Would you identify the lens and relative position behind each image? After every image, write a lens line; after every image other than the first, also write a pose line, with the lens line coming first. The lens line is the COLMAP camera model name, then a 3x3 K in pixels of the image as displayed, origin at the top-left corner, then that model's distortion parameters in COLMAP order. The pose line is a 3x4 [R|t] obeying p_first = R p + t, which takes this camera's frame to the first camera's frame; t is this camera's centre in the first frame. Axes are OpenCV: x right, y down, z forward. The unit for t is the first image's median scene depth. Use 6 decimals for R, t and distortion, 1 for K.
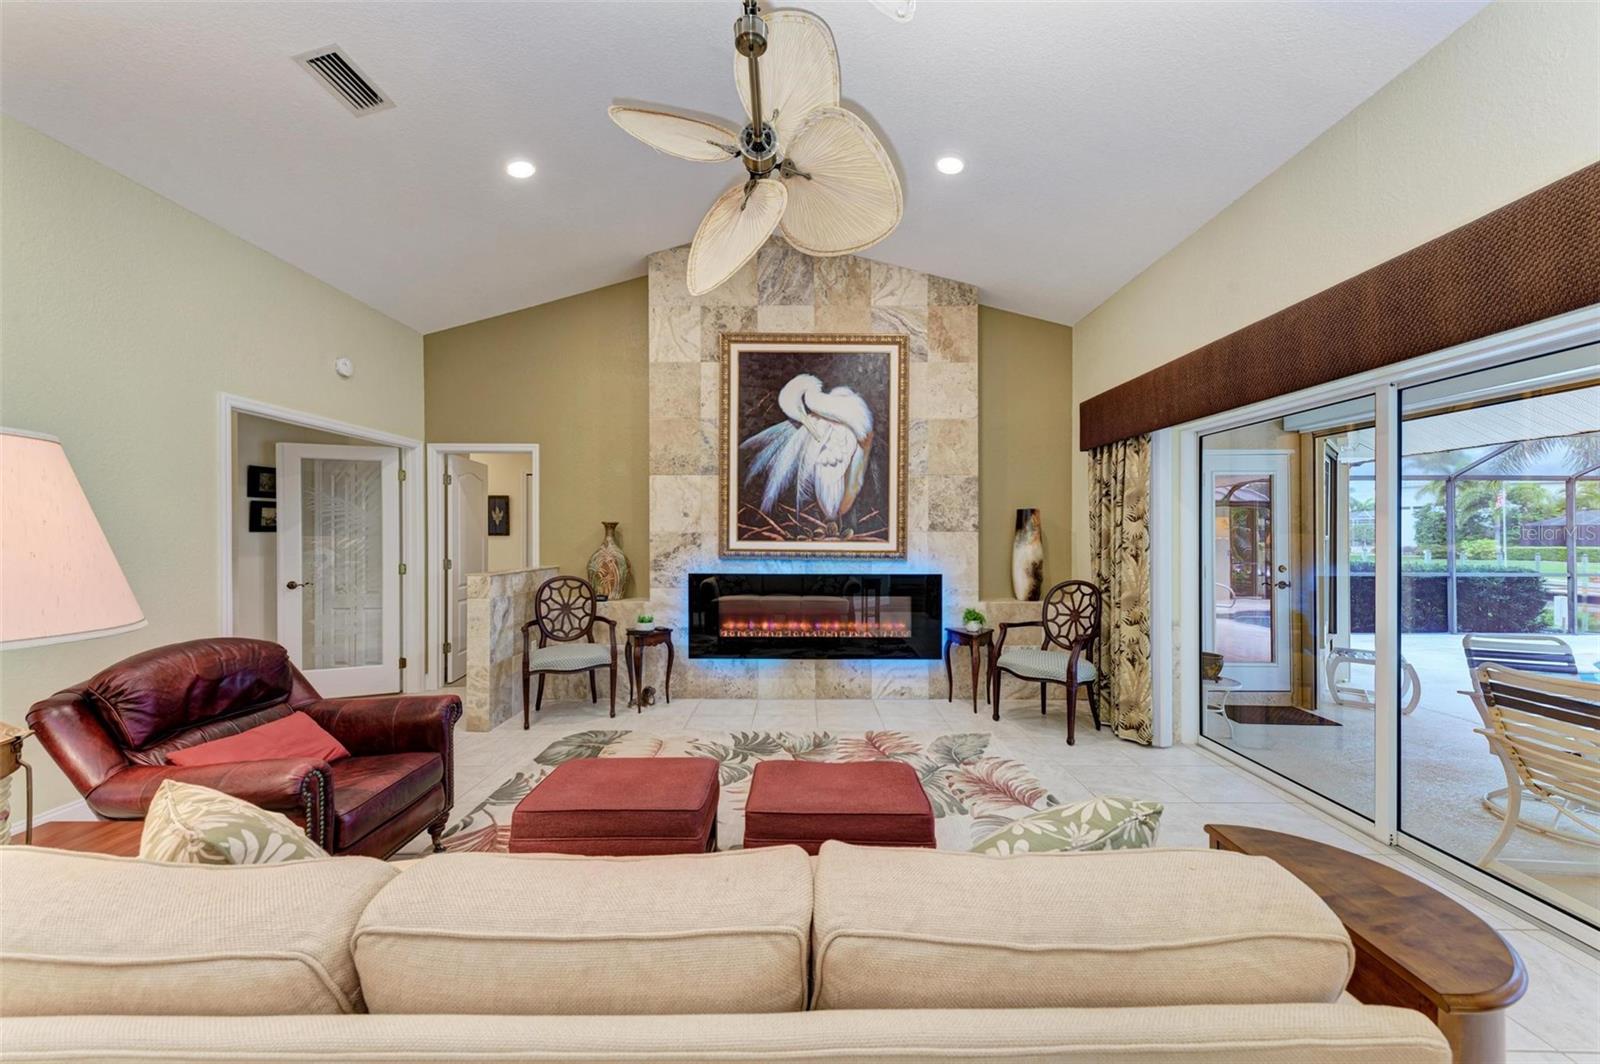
lens RADIAL K [[574.3, 0, 800.6], [0, 574.3, 537.2], [0, 0, 1]] dist [0.010677, 0.000057]
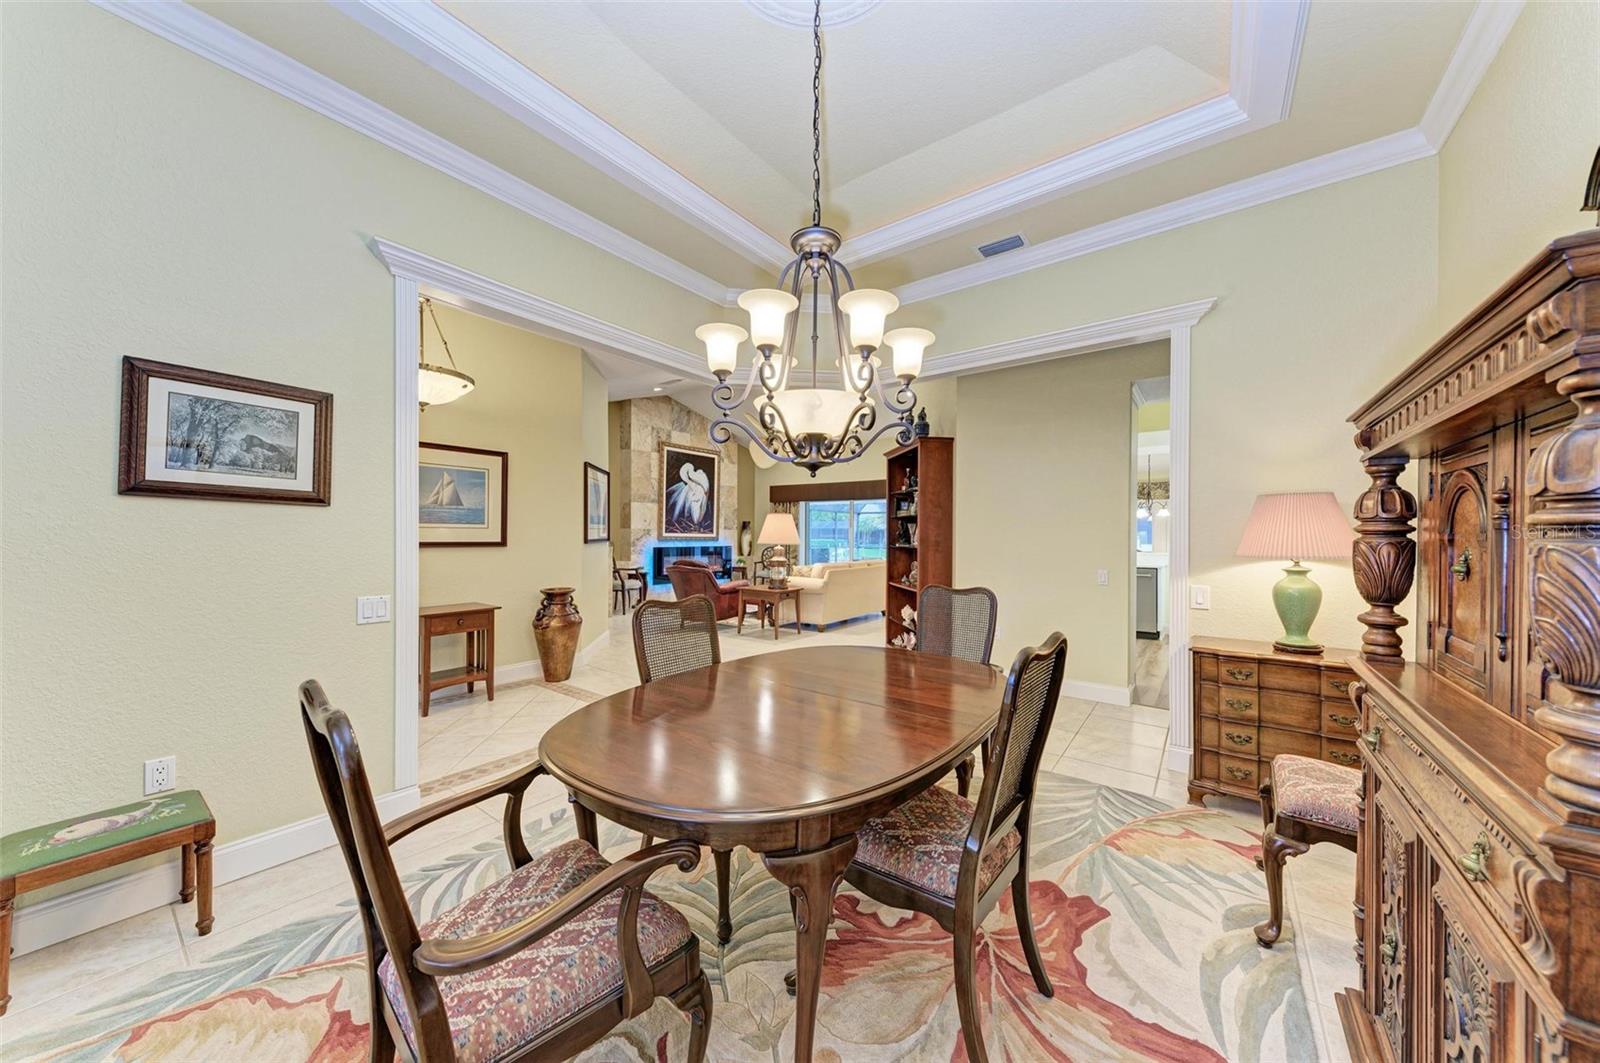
lens RADIAL K [[540.8, 0, 802.9], [0, 540.8, 536.6], [0, 0, 1]] dist [0.002725, 0.000027]
pose [[0.597393, -0.000962, 0.801948, -1.498835], [-0.003537, 0.999986, 0.003834, 0.010914], [-0.801941, -0.005127, 0.597381, -0.713212]]
